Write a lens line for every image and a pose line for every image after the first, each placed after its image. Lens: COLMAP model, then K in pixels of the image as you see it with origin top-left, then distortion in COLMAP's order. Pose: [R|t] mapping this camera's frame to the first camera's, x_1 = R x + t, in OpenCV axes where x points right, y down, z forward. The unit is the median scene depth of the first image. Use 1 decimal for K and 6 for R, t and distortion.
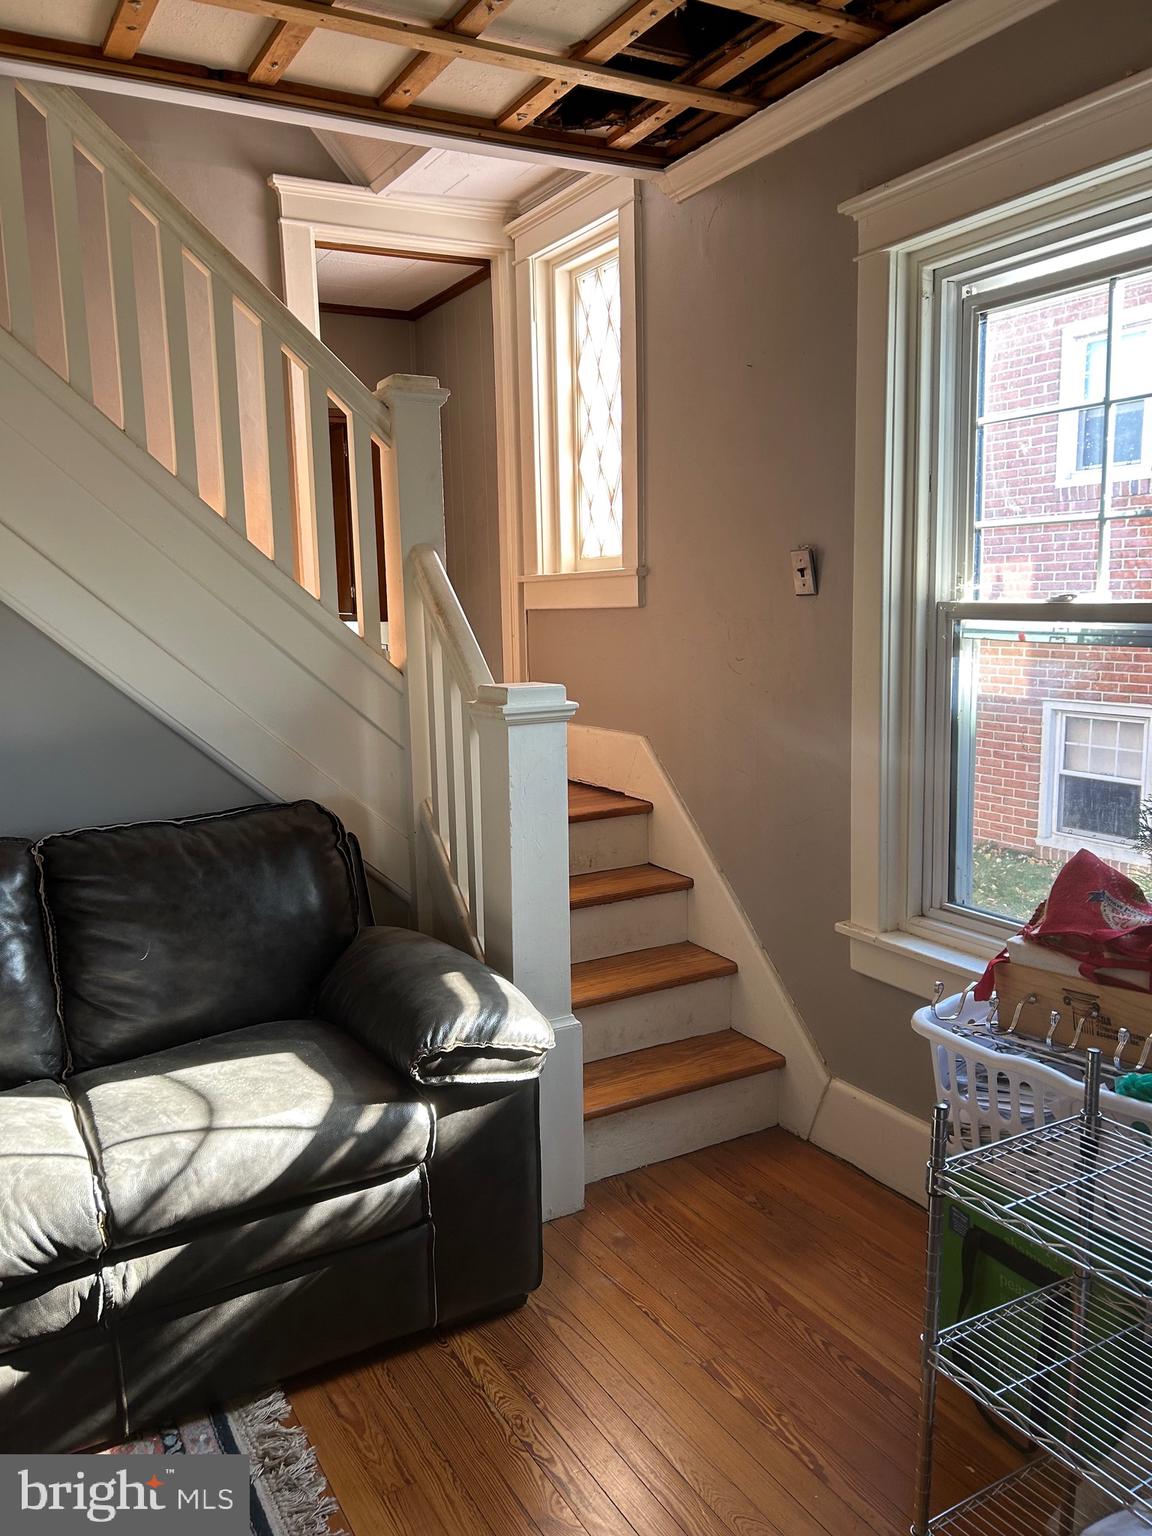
lens RADIAL K [[1158.7, 0, 577.5], [0, 1158.7, 761.7], [0, 0, 1]] dist [0.032684, -0.021865]
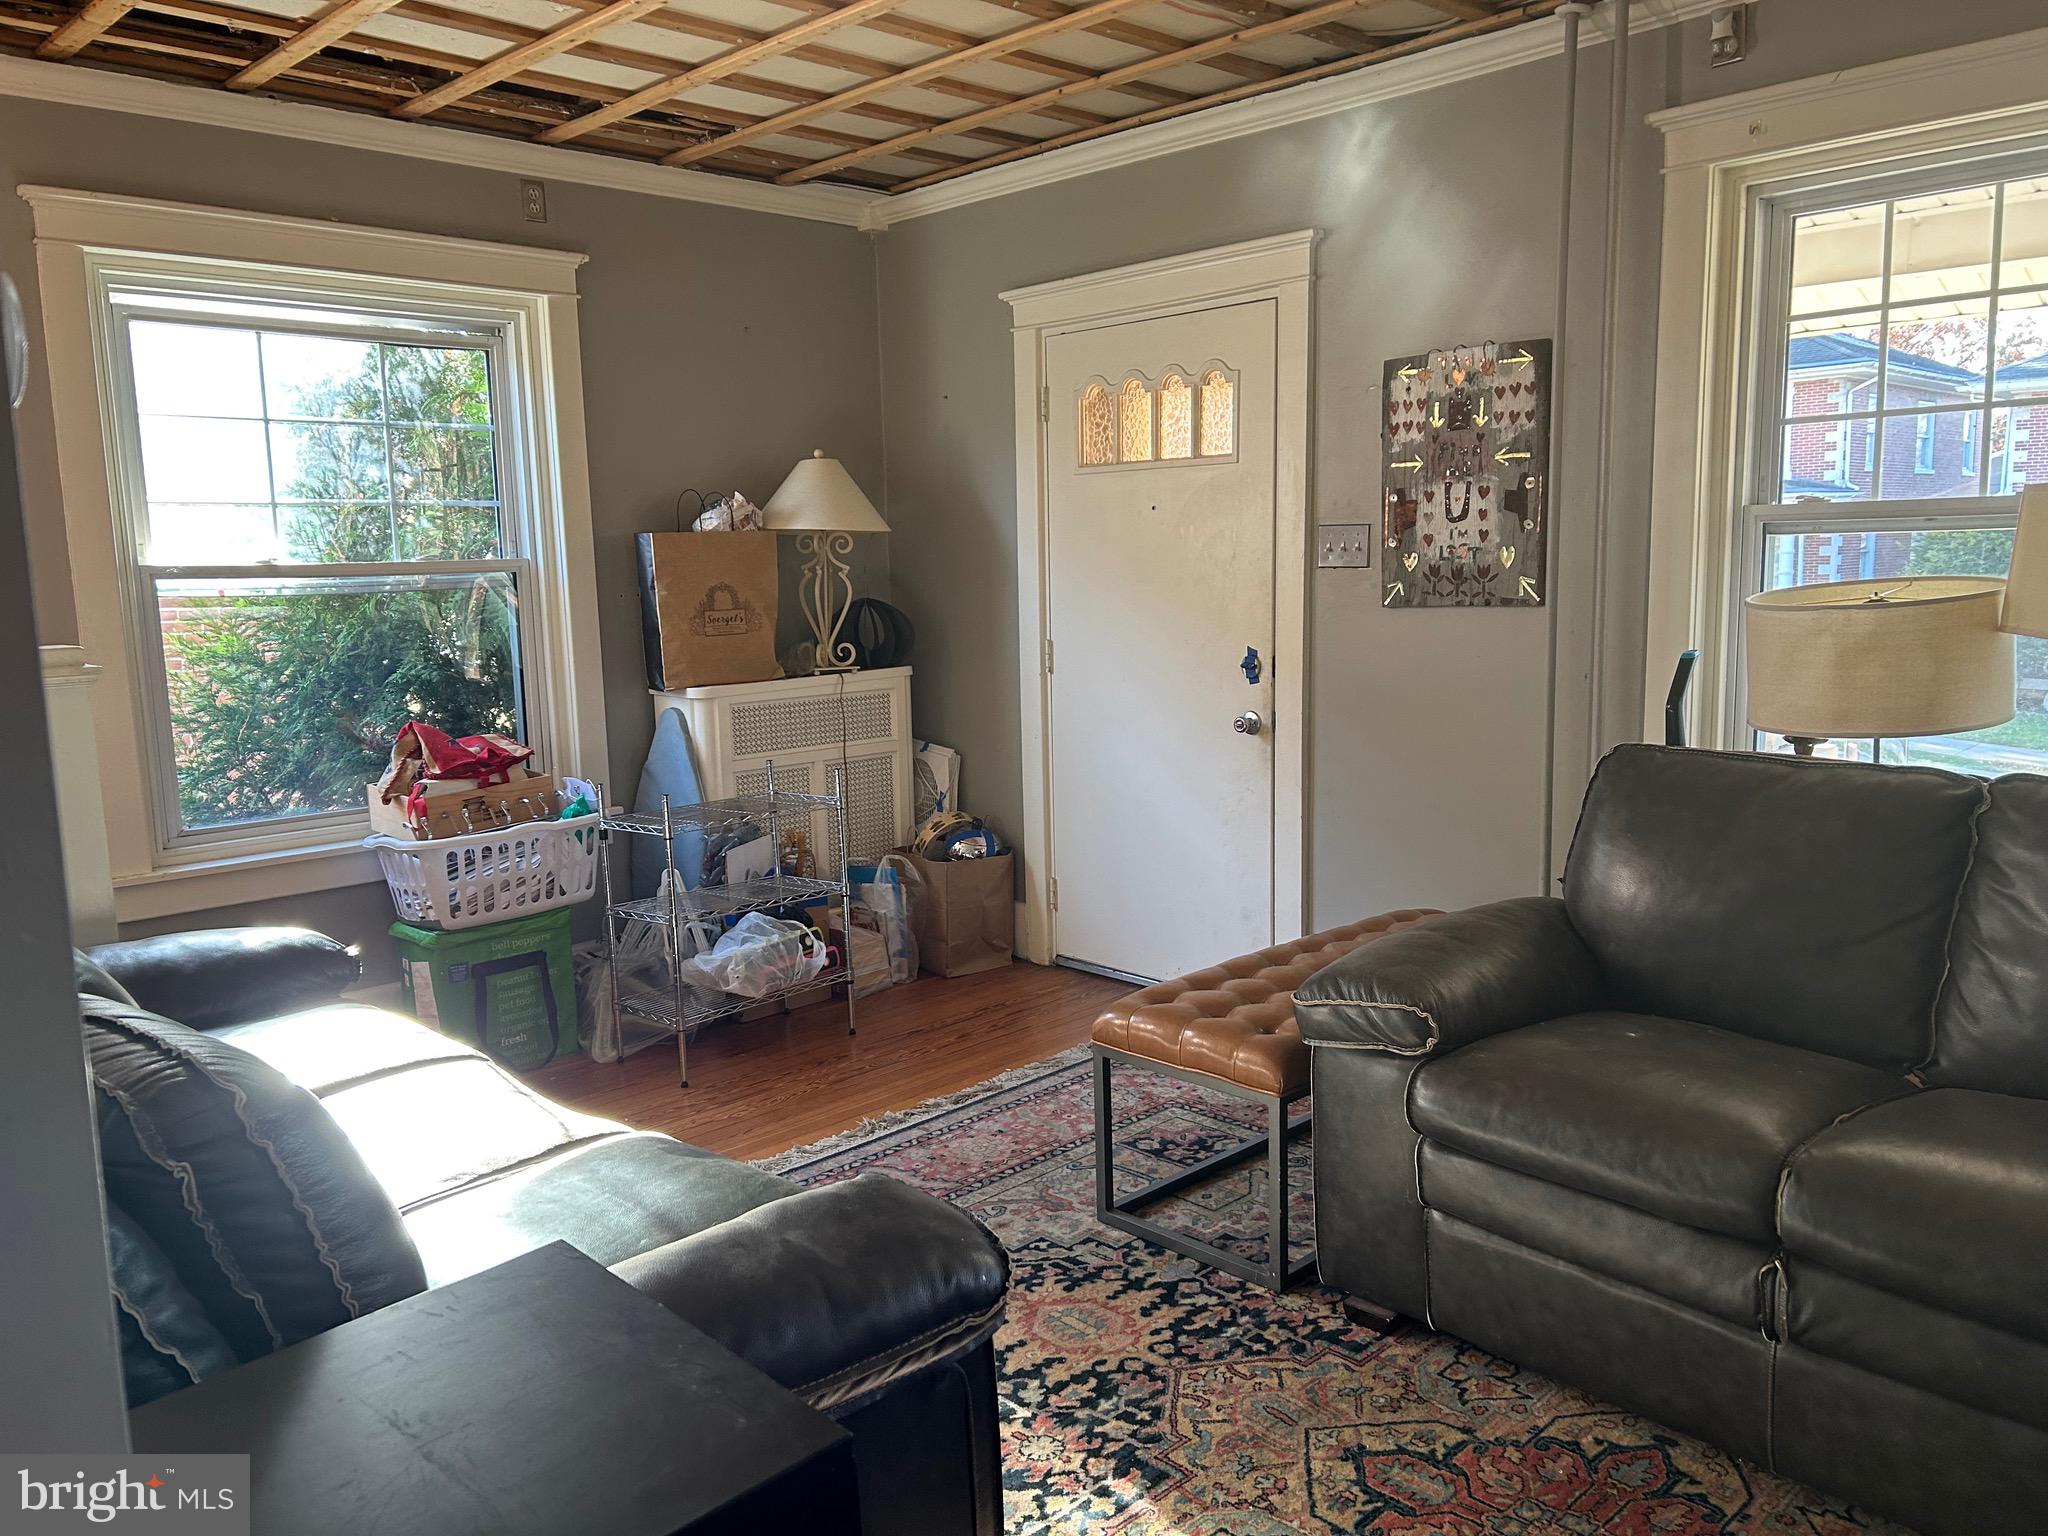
lens RADIAL K [[1544.9, 0, 1023.8], [0, 1544.9, 765.7], [0, 0, 1]] dist [0.032684, -0.021865]
pose [[-0.227683, -0.121779, 0.966090, -1.792113], [0.162514, 0.973481, 0.161011, -0.069105], [-0.960078, 0.193663, -0.201854, 0.674918]]
